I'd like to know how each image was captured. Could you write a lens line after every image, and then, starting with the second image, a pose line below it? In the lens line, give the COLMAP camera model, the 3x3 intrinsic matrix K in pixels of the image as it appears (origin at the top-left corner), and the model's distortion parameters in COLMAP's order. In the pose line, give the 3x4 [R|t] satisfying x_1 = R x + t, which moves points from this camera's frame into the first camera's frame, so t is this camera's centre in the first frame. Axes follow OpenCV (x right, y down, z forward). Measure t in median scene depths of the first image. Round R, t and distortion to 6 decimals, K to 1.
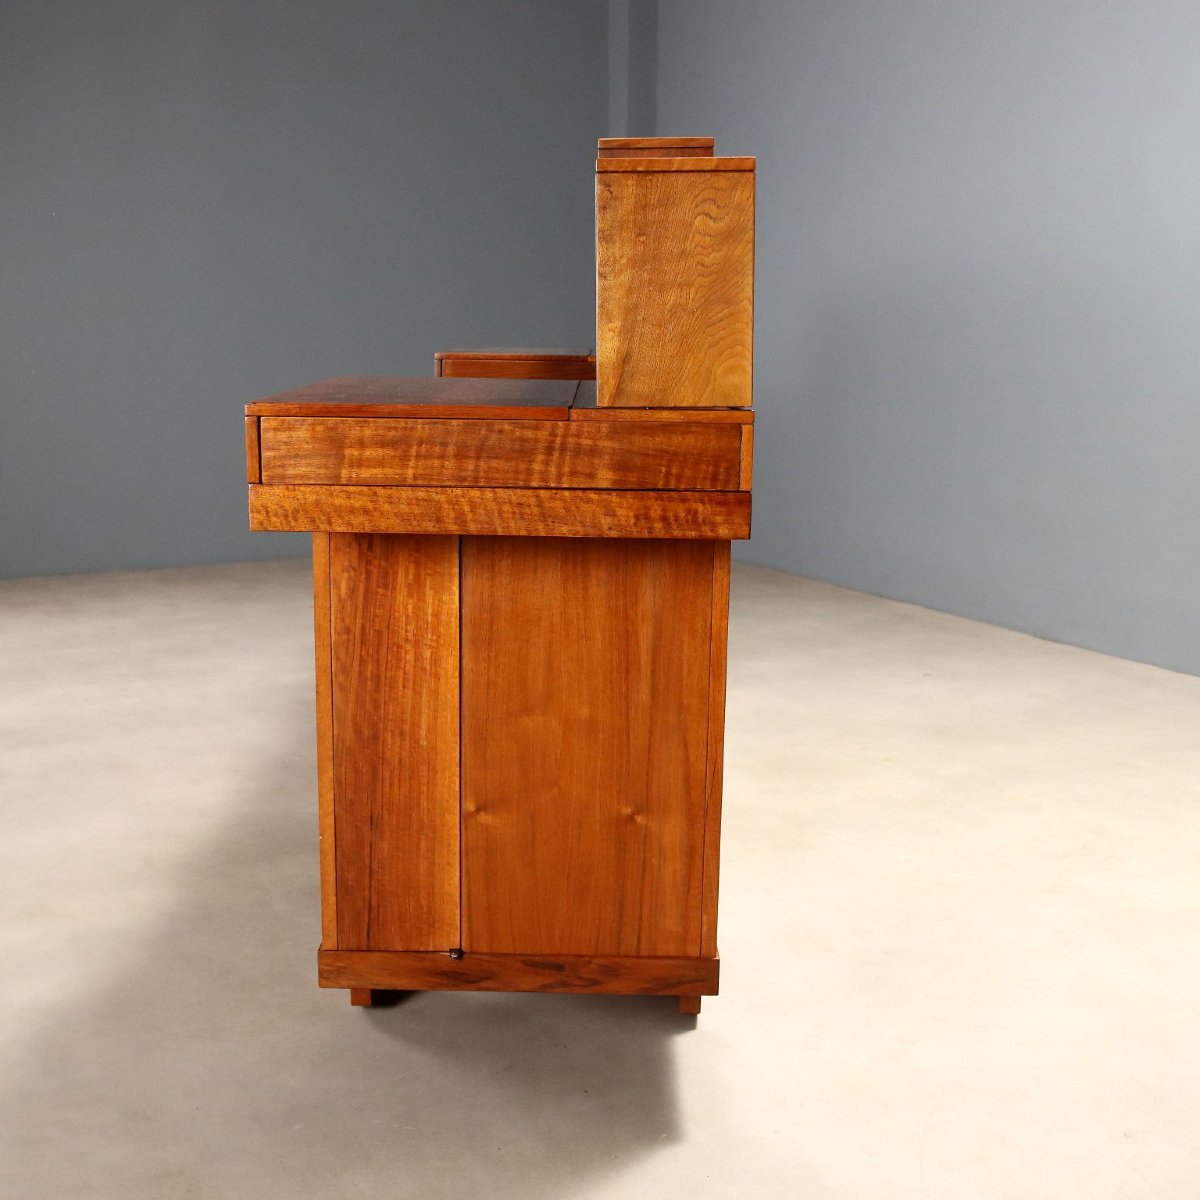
lens RADIAL K [[1583.9, 0, 600.0], [0, 1583.9, 600.0], [0, 0, 1]] dist [-0.016431, 0.011168]
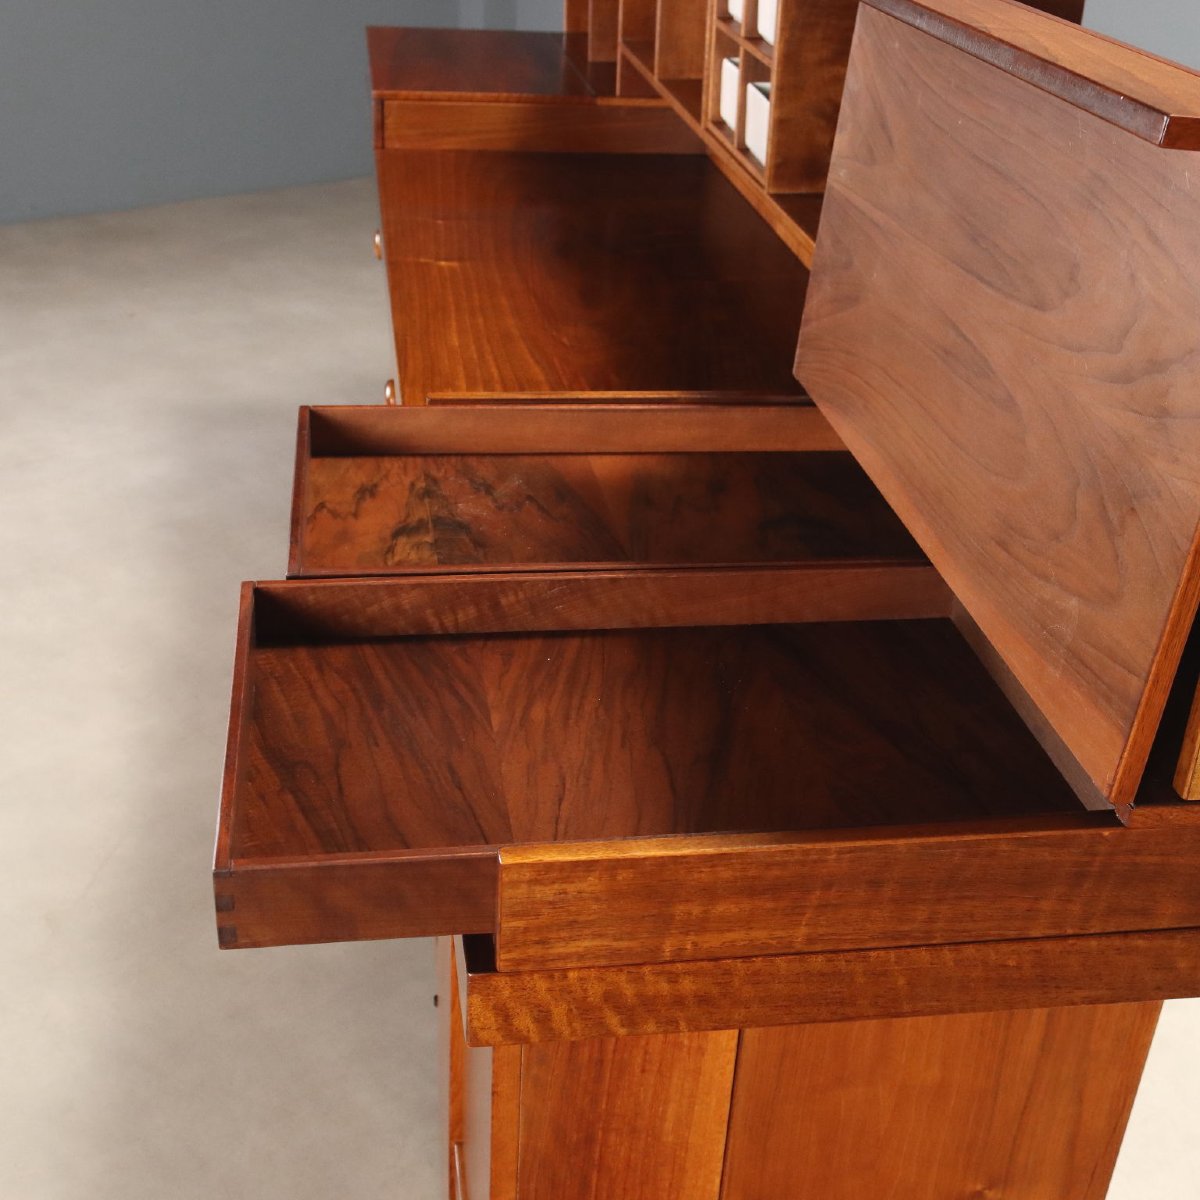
lens RADIAL K [[1583.9, 0, 600.0], [0, 1583.9, 600.0], [0, 0, 1]] dist [-0.016431, 0.011168]
pose [[0.986253, -0.044508, 0.159136, -0.254253], [-0.008491, 0.948120, 0.317799, -0.332865], [-0.165025, -0.314782, 0.934708, 0.583512]]
